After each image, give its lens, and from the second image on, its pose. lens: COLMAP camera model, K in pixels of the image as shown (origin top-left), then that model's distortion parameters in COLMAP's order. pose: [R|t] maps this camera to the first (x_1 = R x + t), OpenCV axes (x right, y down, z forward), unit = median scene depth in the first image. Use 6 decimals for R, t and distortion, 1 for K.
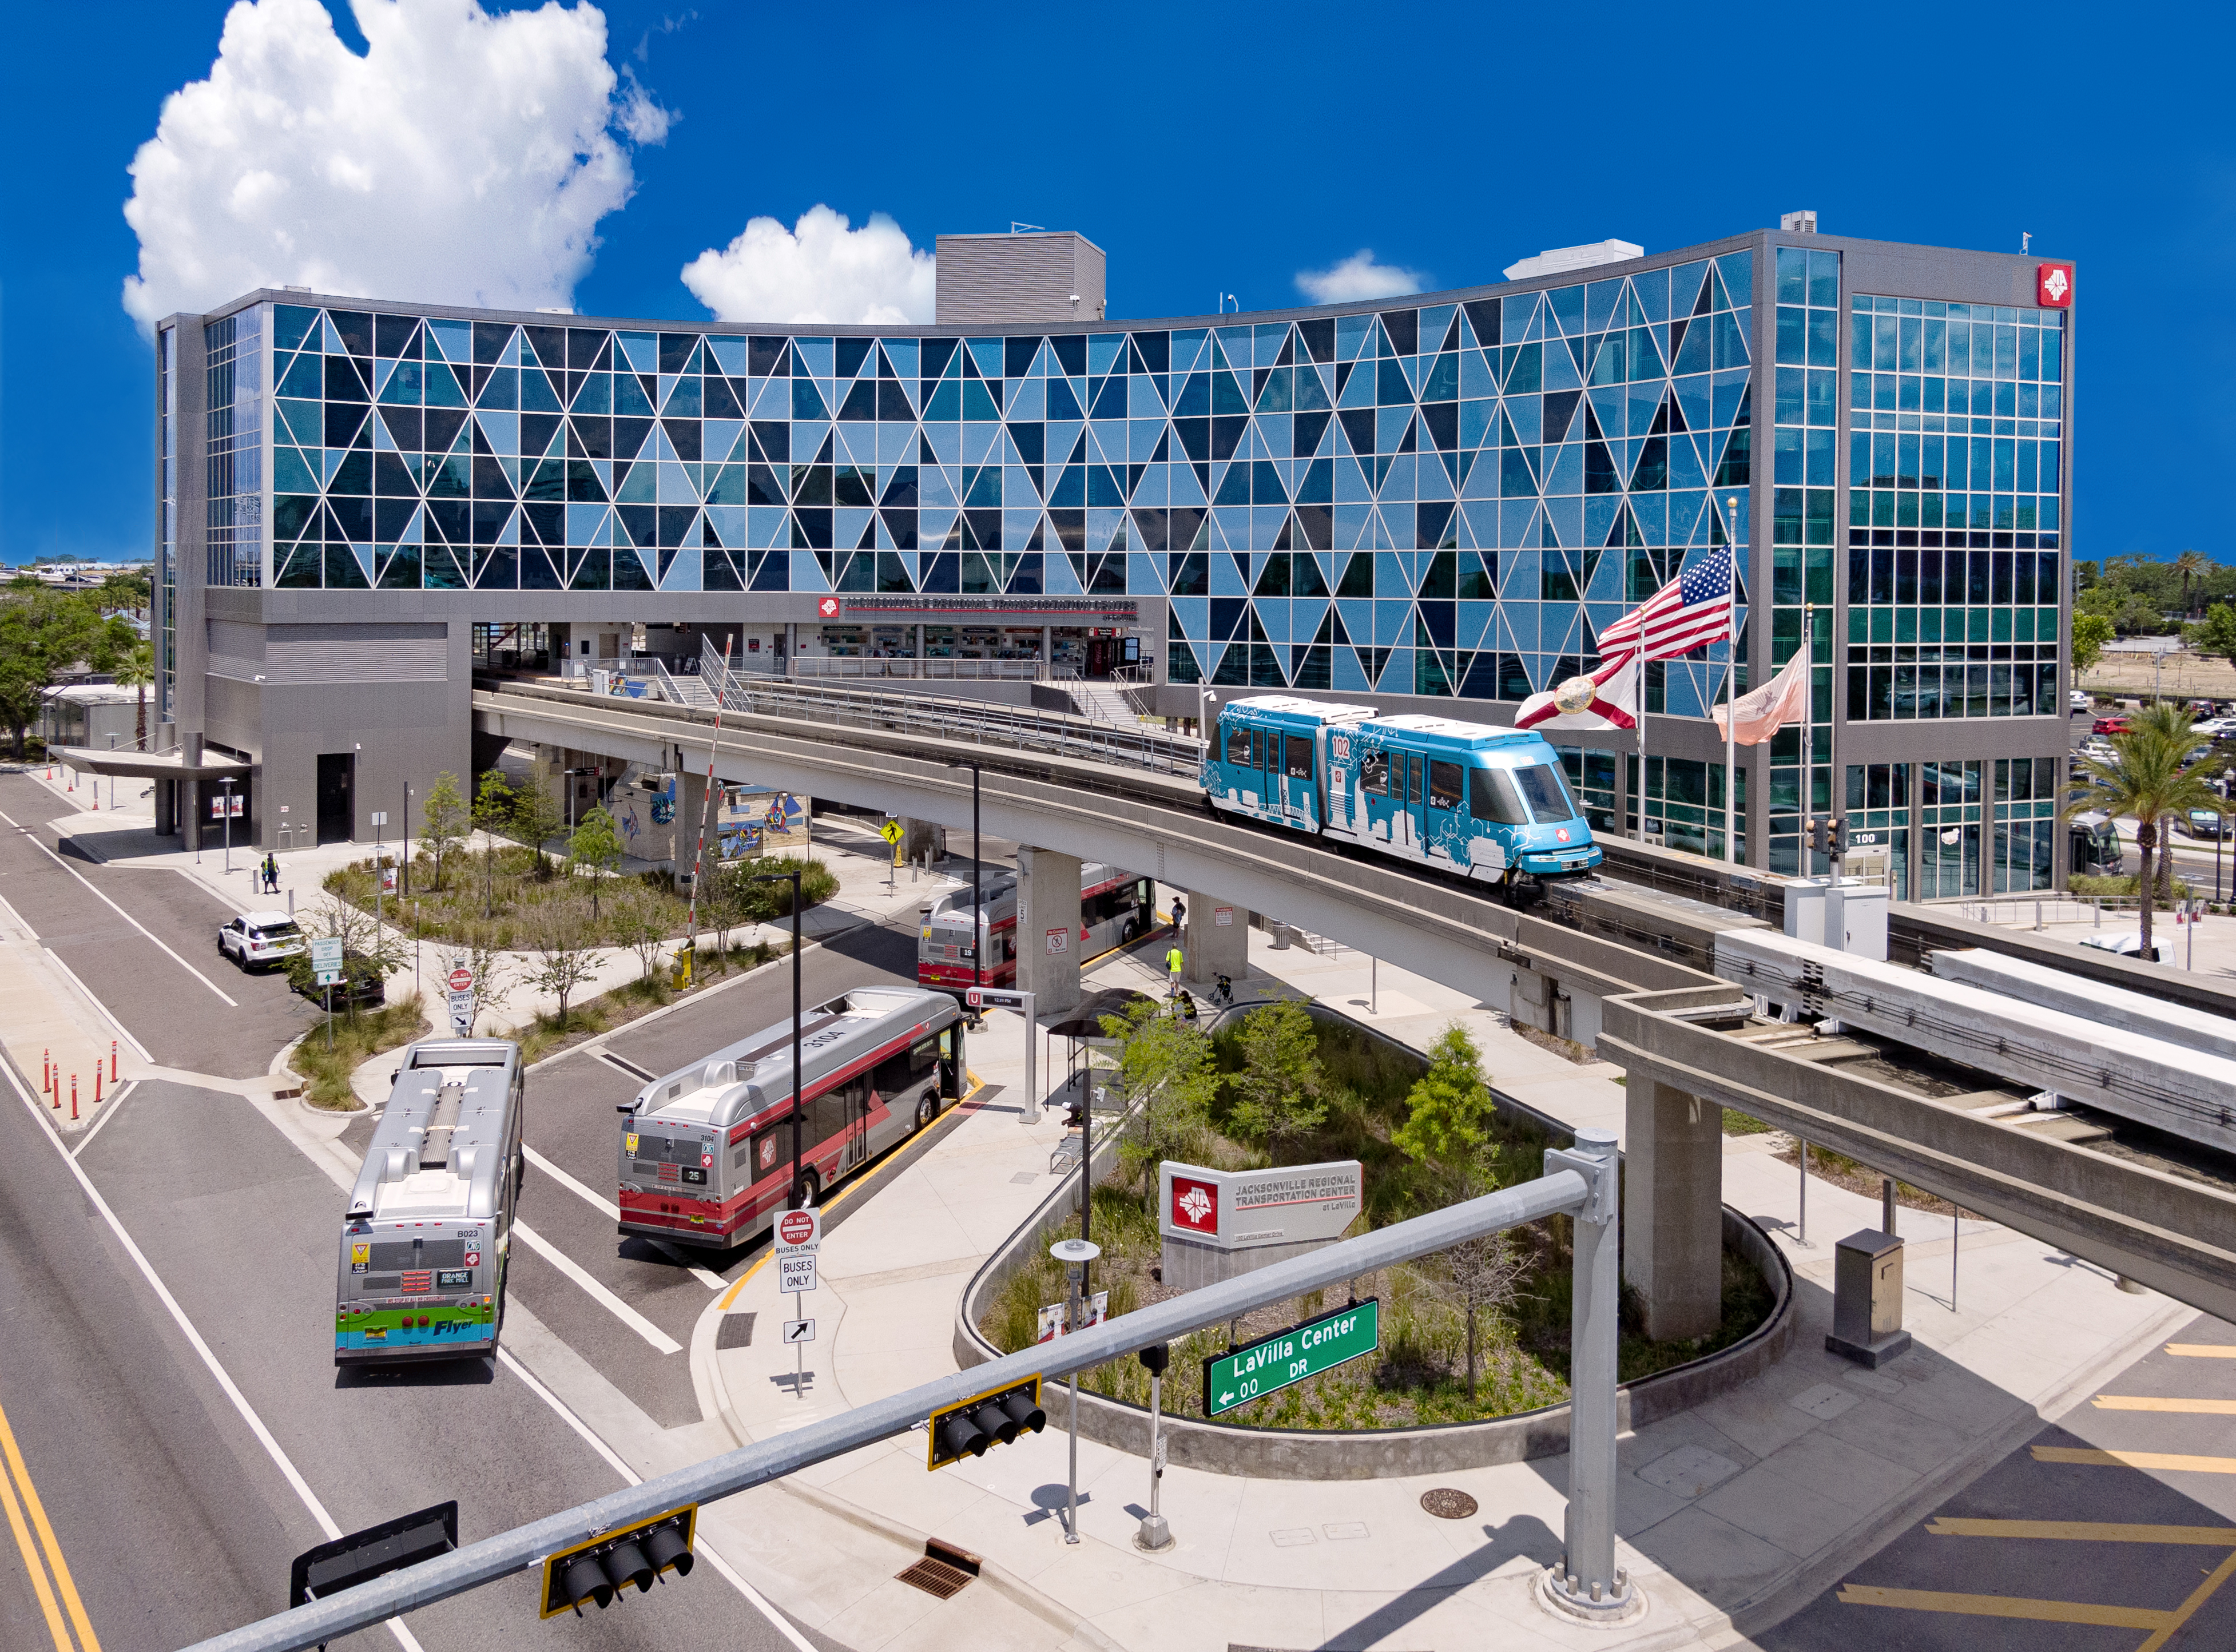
lens RADIAL K [[1698.8, 0, 1120.0], [0, 1698.8, 610.7], [0, 0, 1]] dist [0.004640, 0.005518]
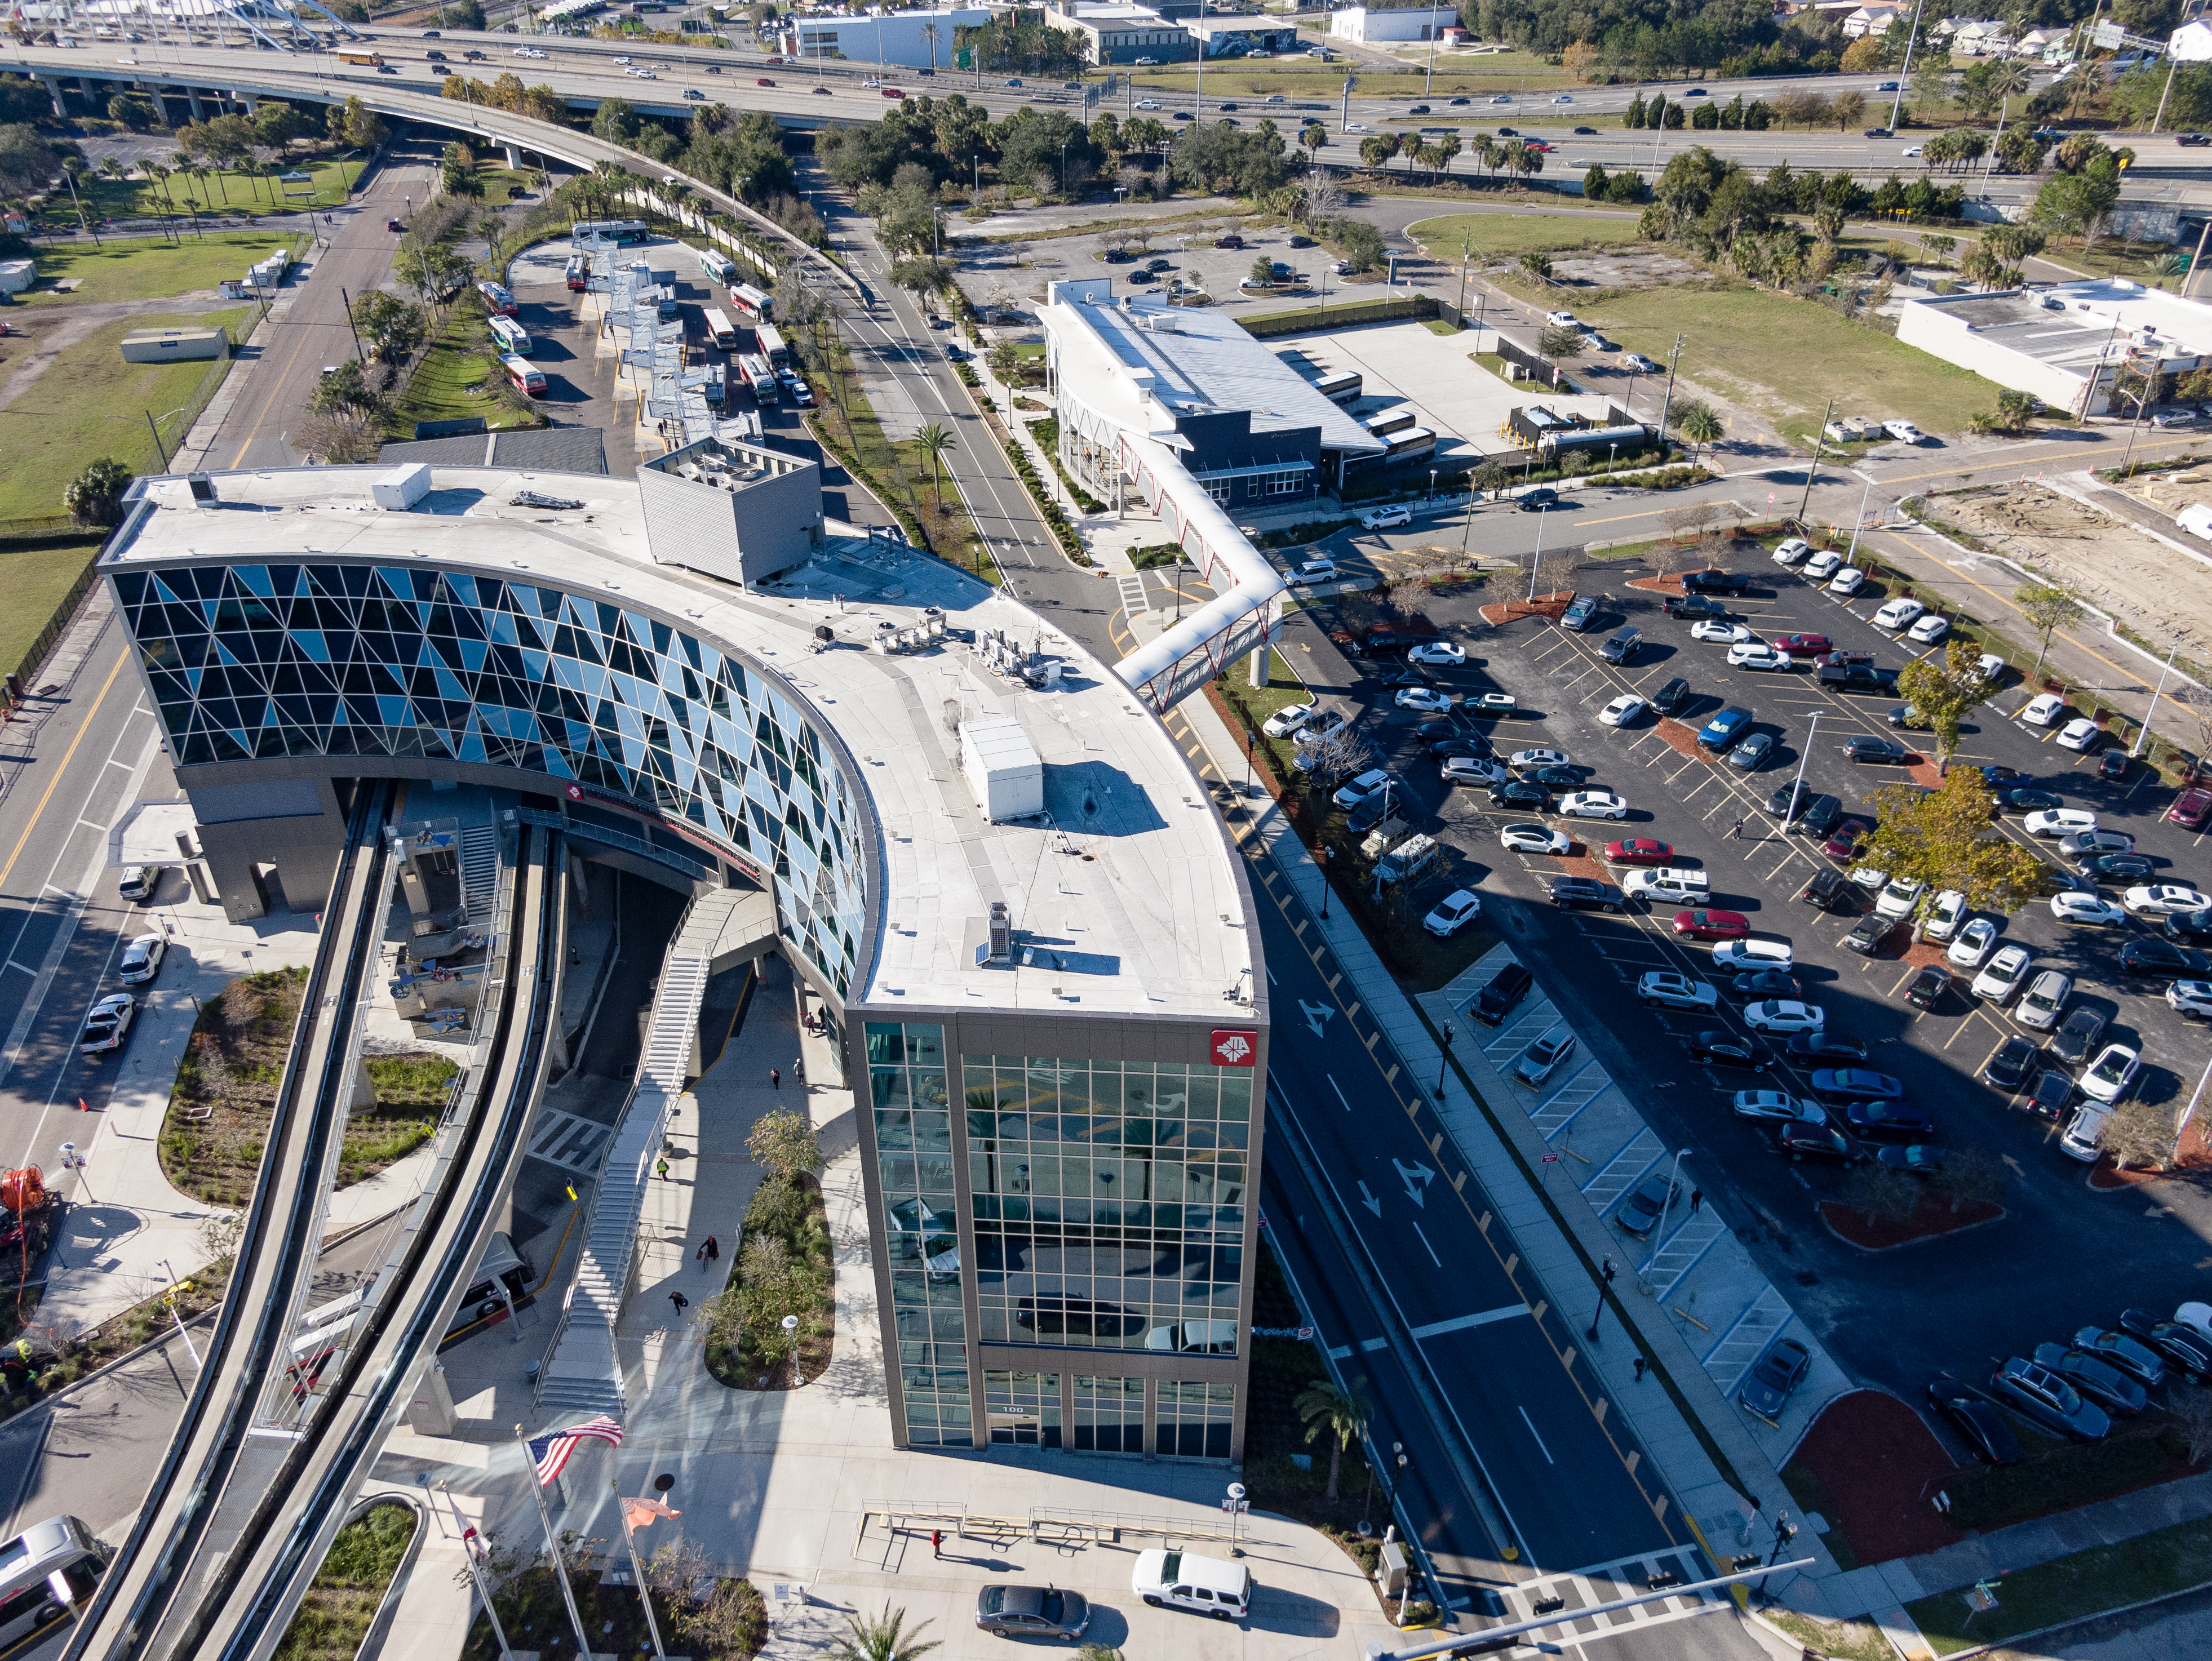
lens RADIAL K [[1584.1, 0, 1106.0], [0, 1584.1, 830.5], [0, 0, 1]] dist [-0.009726, -0.001372]
pose [[0.907148, 0.217385, -0.360313, 0.615907], [0.002483, 0.853455, 0.521160, -0.594727], [0.420804, -0.473664, 0.773671, 0.282047]]
